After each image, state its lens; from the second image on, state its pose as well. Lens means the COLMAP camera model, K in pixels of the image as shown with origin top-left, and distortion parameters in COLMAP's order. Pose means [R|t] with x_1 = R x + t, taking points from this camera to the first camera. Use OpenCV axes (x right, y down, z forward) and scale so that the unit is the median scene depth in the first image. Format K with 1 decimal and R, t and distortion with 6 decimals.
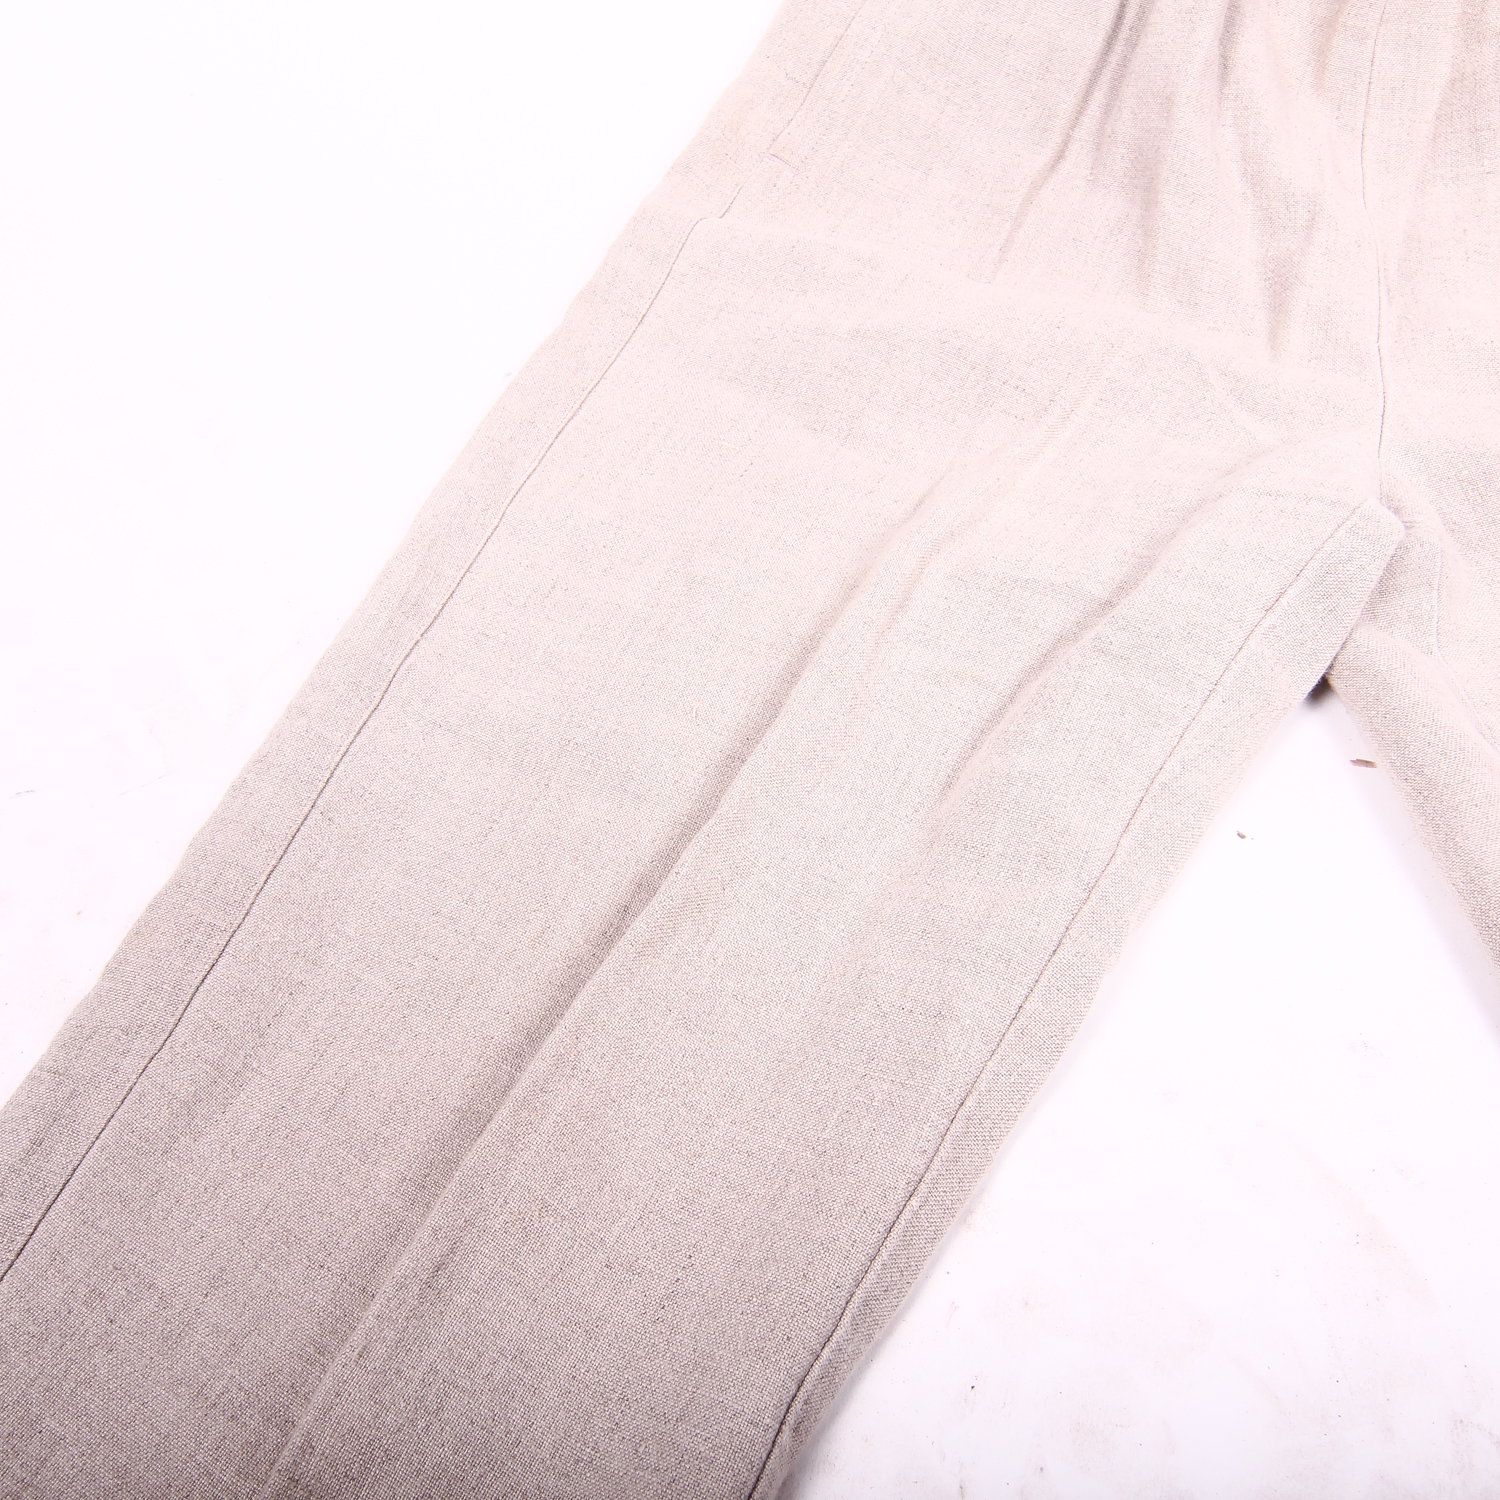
lens RADIAL K [[1581.8, 0, 750.0], [0, 1581.8, 750.0], [0, 0, 1]] dist [0.005125, -0.021102]
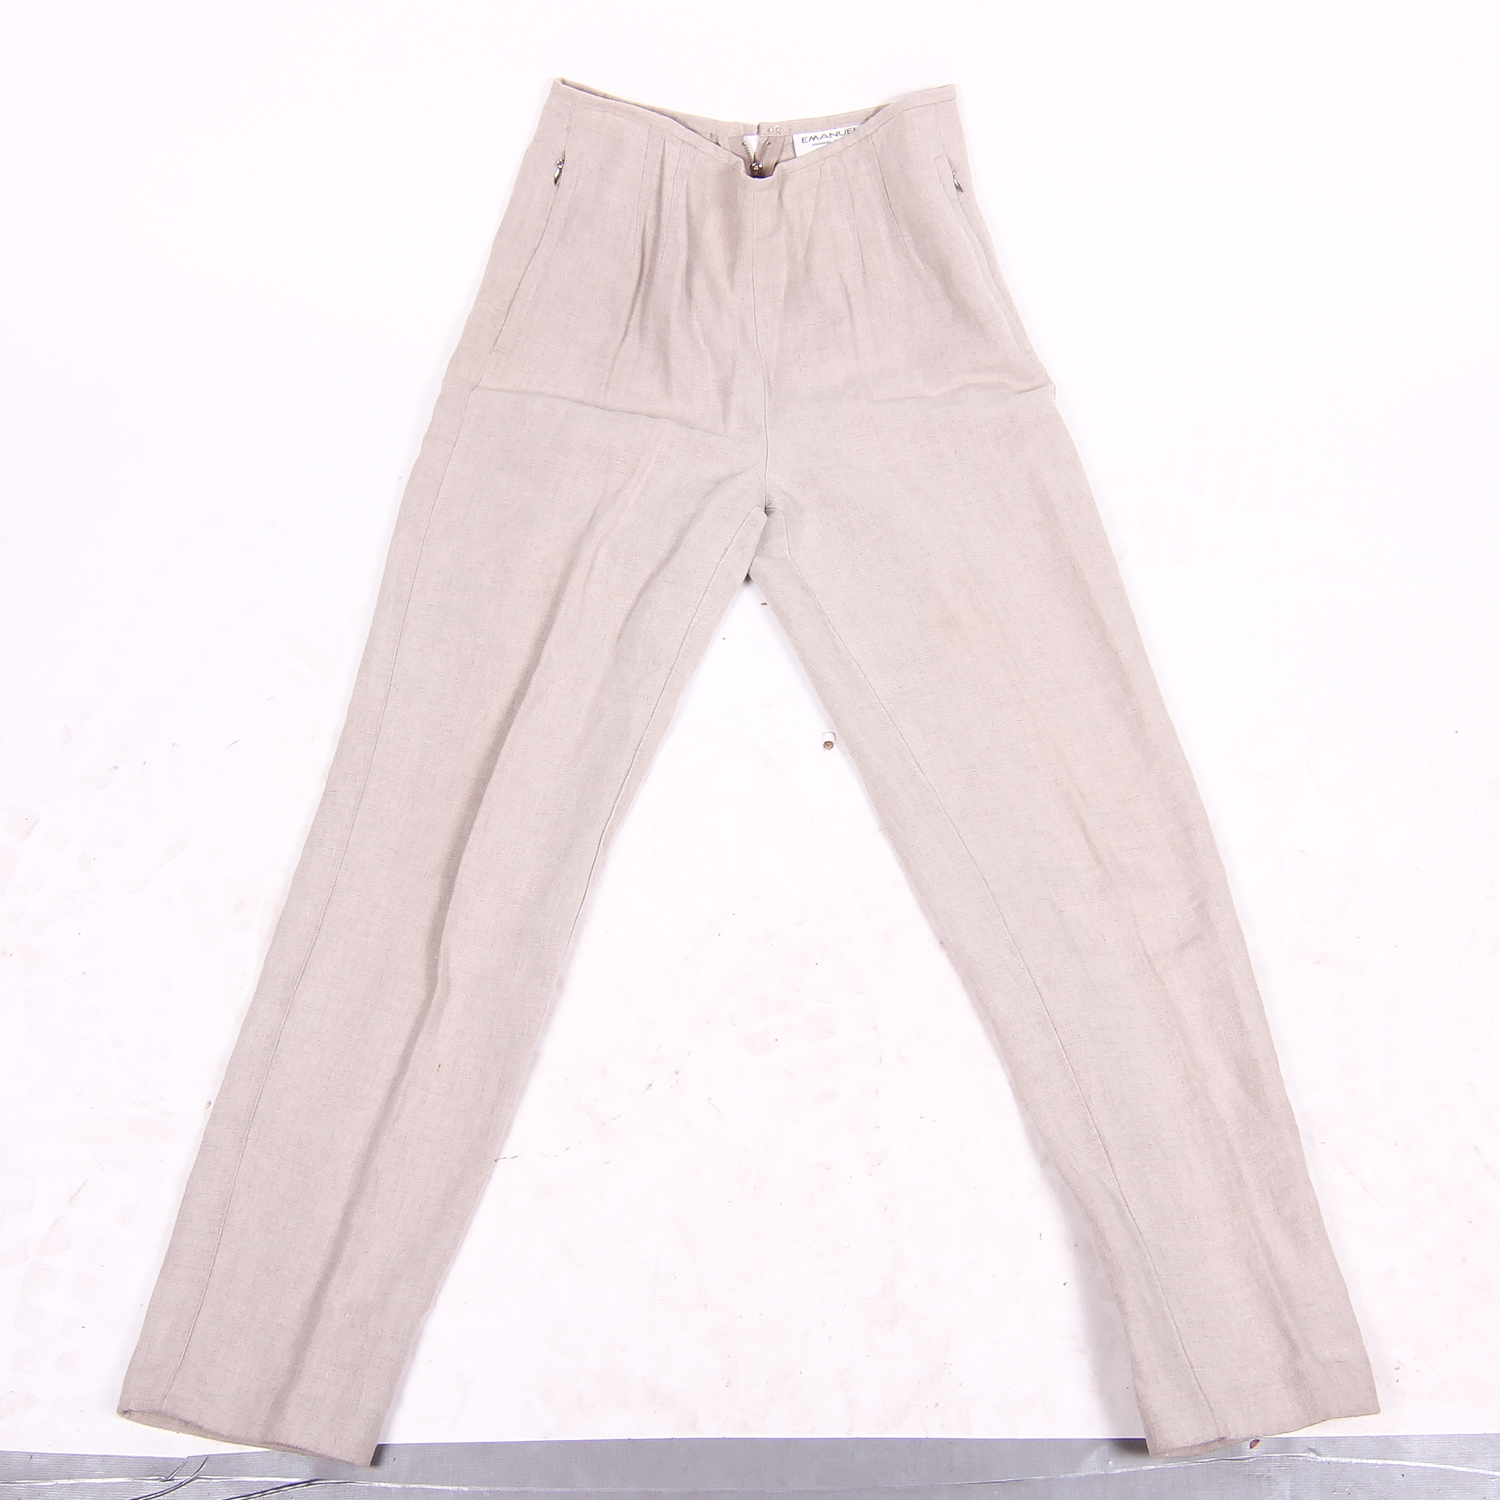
lens RADIAL K [[2125.6, 0, 784.5], [0, 2125.6, 682.0], [0, 0, 1]] dist [0.014757, -0.006802]
pose [[0.970236, -0.172405, 0.170054, -0.192676], [0.147287, 0.977543, 0.150718, -0.337998], [-0.192220, -0.121185, 0.973841, -2.158934]]
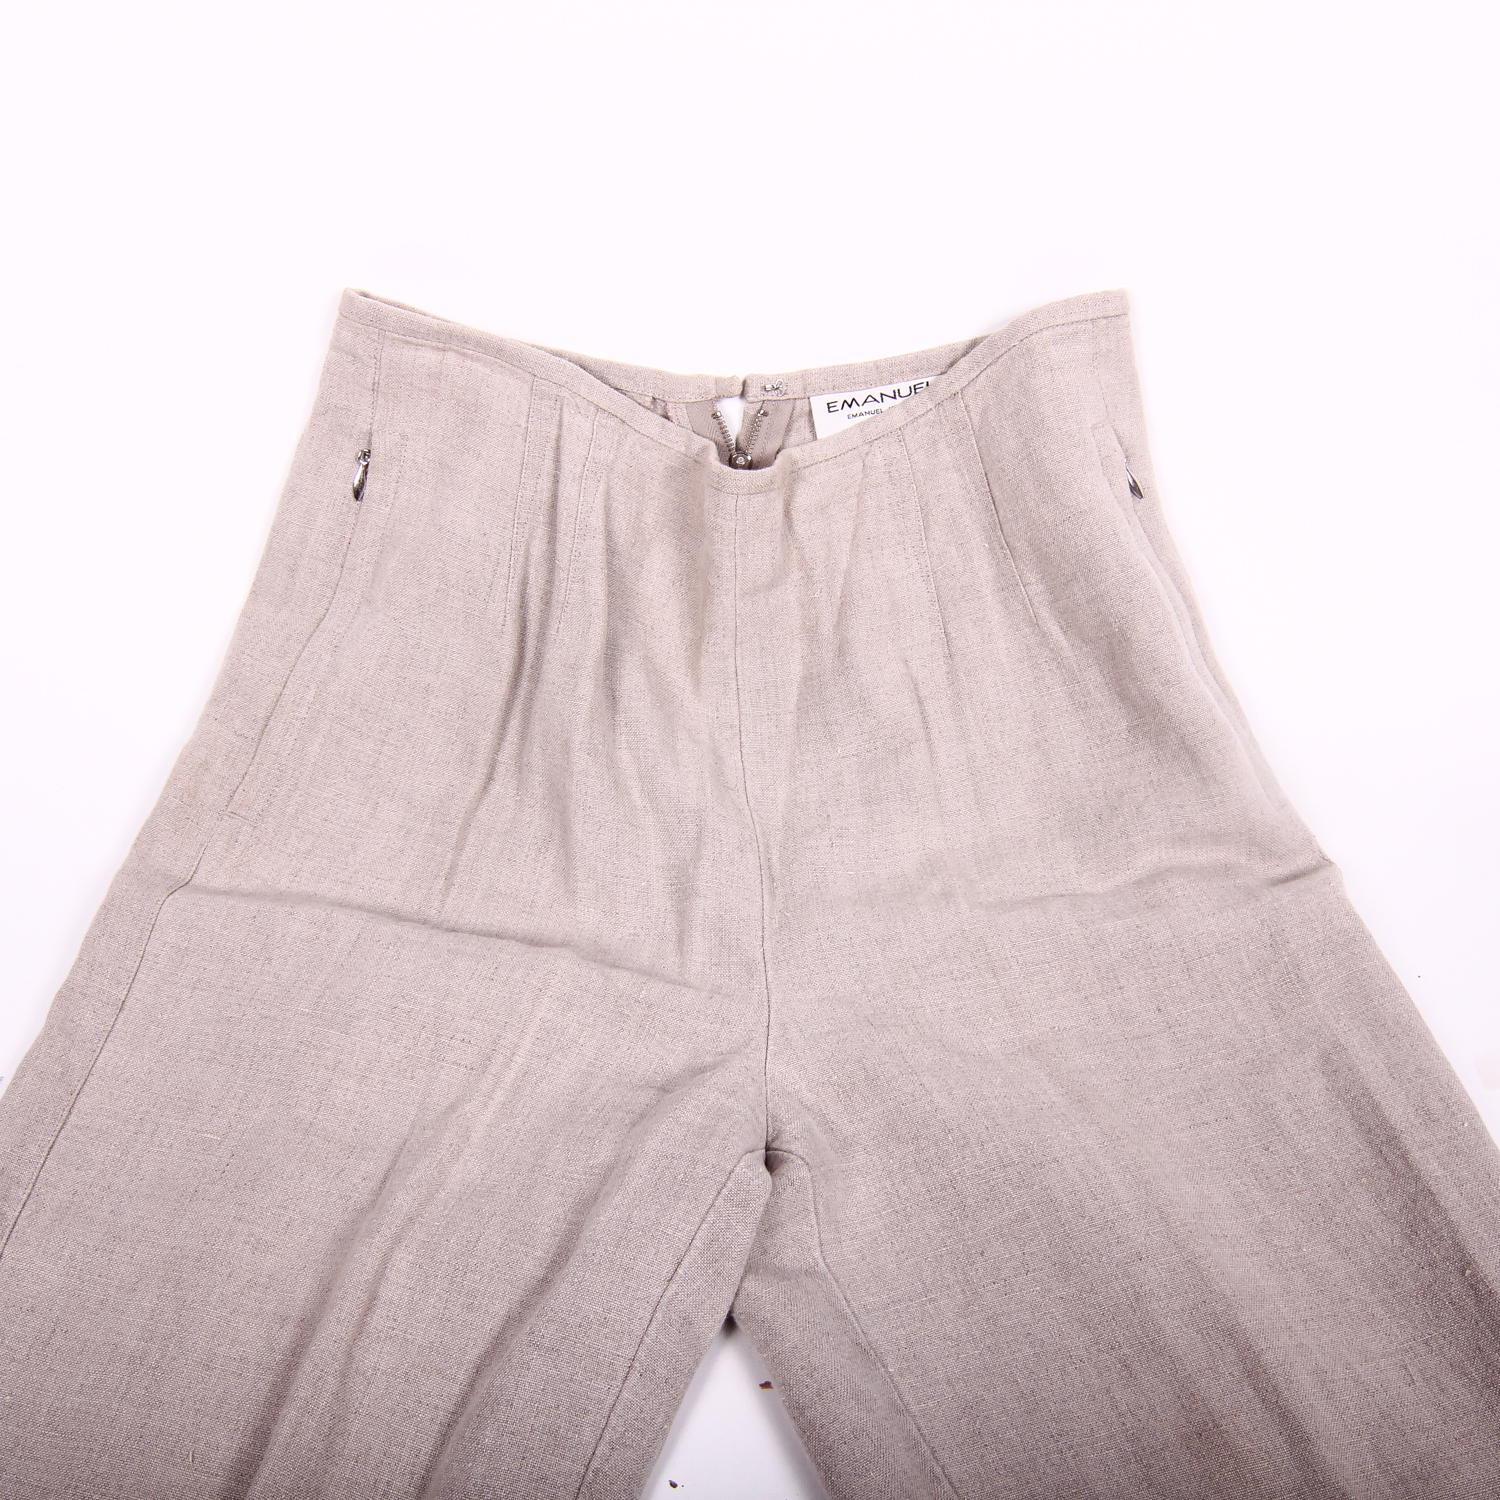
lens RADIAL K [[1581.8, 0, 750.0], [0, 1581.8, 750.0], [0, 0, 1]] dist [0.005125, -0.021102]
pose [[0.970498, -0.149345, 0.189286, 0.177435], [0.159701, 0.986330, -0.040605, -0.342477], [-0.180634, 0.069636, 0.981082, -0.169077]]
